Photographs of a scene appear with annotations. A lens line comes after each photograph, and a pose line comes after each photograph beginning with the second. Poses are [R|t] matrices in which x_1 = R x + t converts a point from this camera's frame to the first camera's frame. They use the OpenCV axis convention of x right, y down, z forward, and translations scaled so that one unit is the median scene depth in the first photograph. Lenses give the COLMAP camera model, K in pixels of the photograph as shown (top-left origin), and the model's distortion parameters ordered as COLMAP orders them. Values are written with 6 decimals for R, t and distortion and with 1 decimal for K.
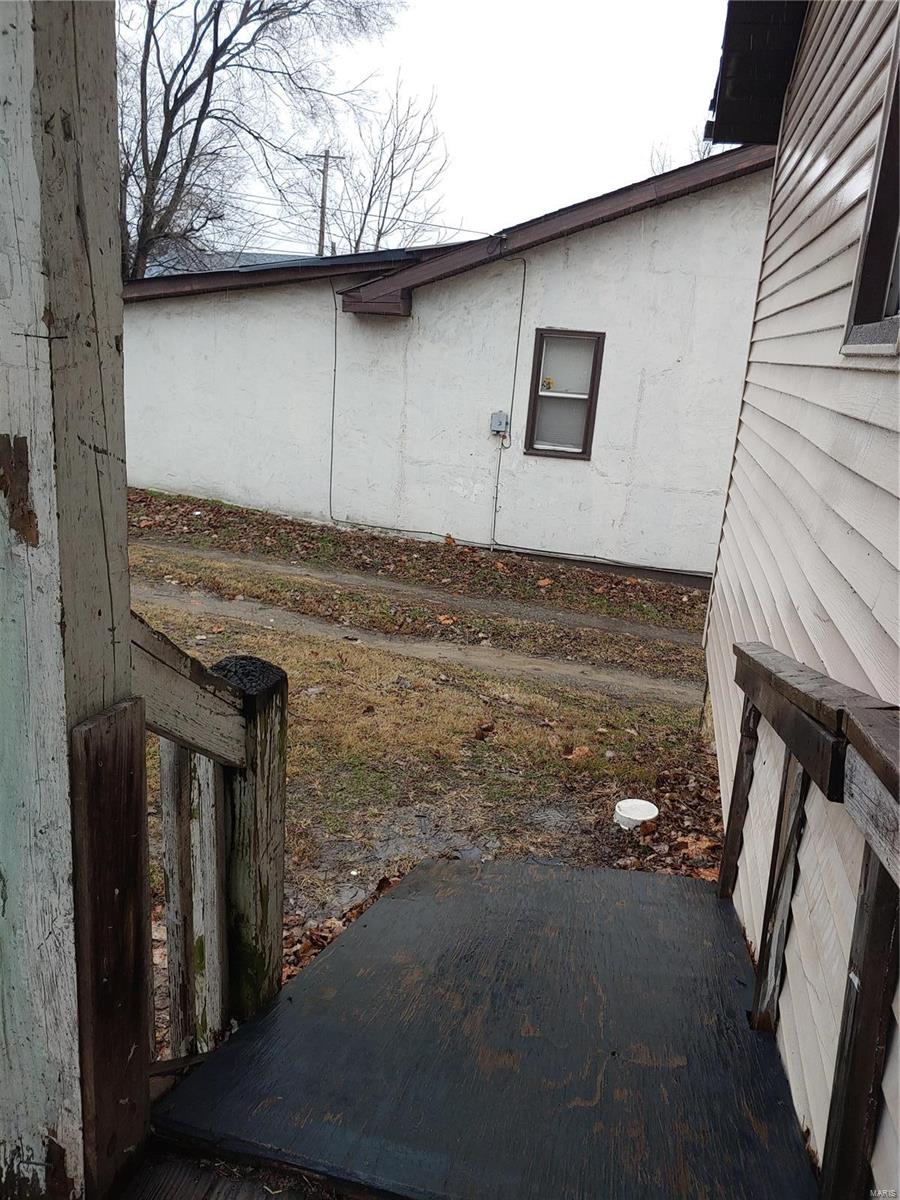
lens RADIAL K [[927.3, 0, 448.4], [0, 927.3, 600.4], [0, 0, 1]] dist [-0.017011, 0.008076]
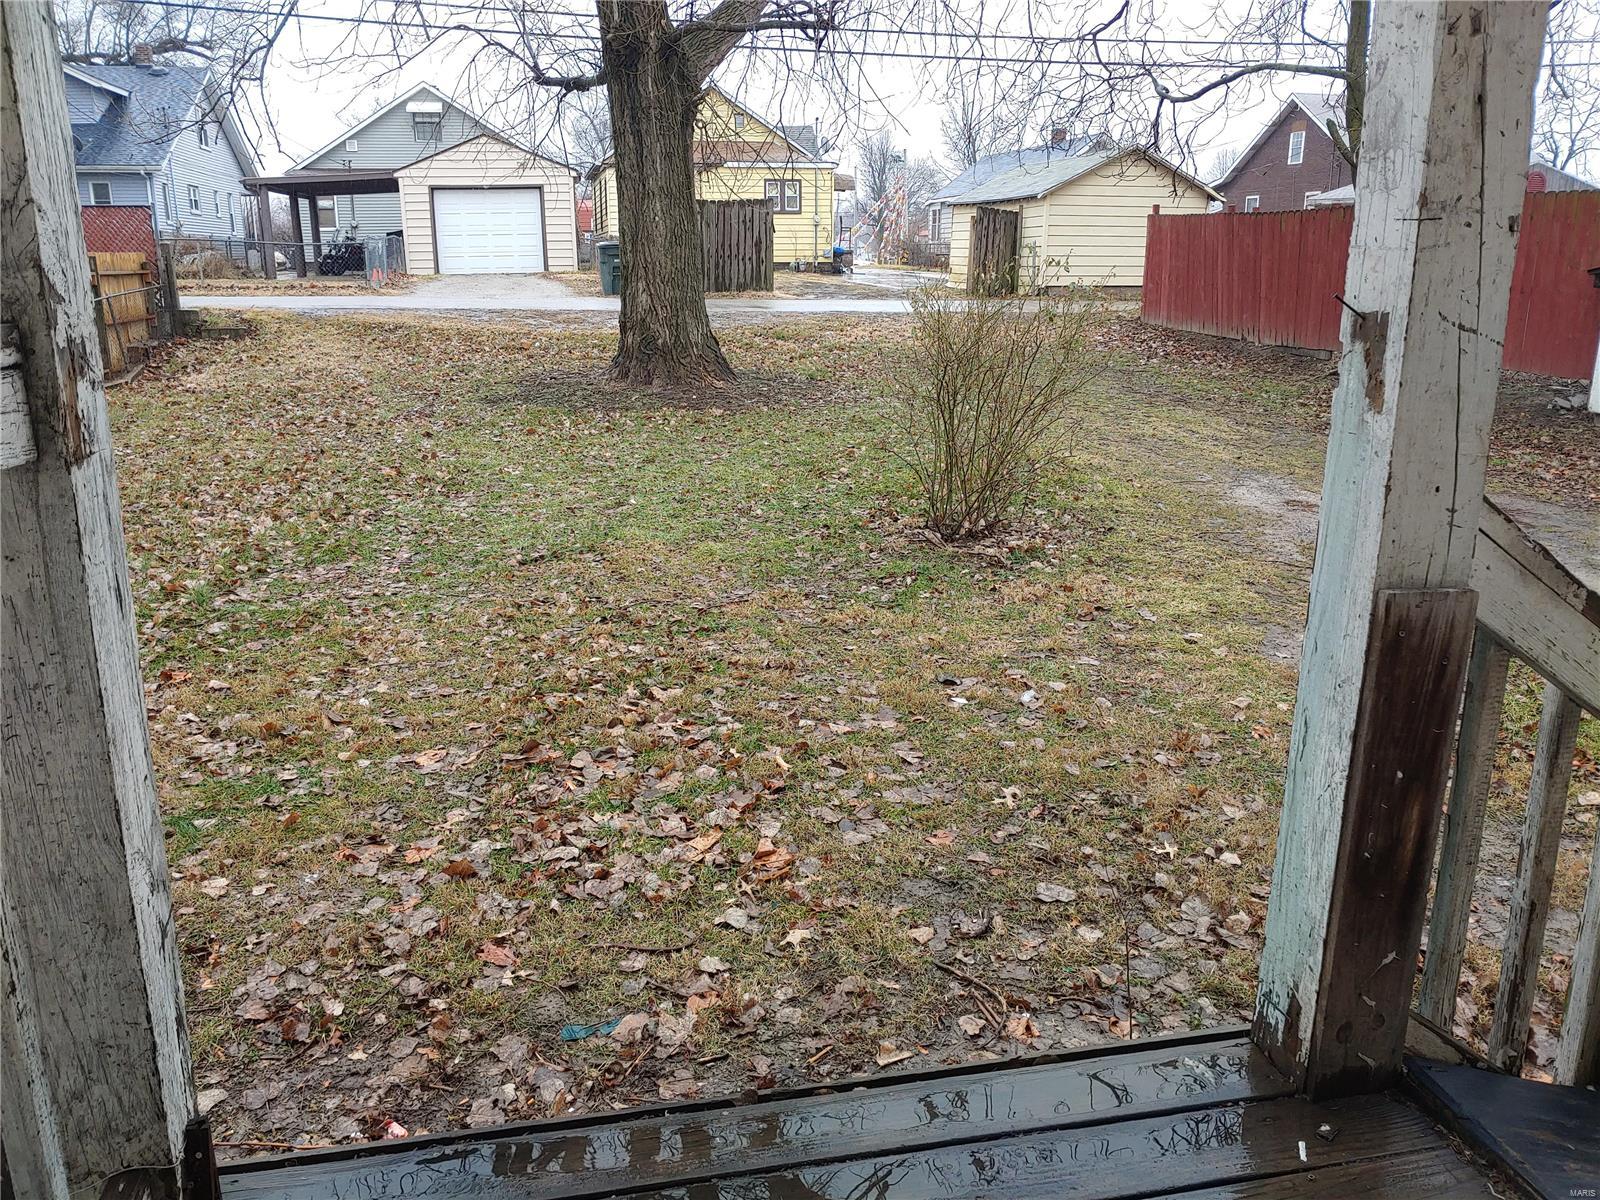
lens RADIAL K [[1236.4, 0, 798.1], [0, 1236.4, 600.9], [0, 0, 1]] dist [-0.017011, 0.008076]
pose [[0.420571, 0.168912, -0.891397, 0.570055], [-0.211032, 0.973780, 0.084955, 0.169911], [0.882375, 0.152384, 0.445190, -0.214692]]
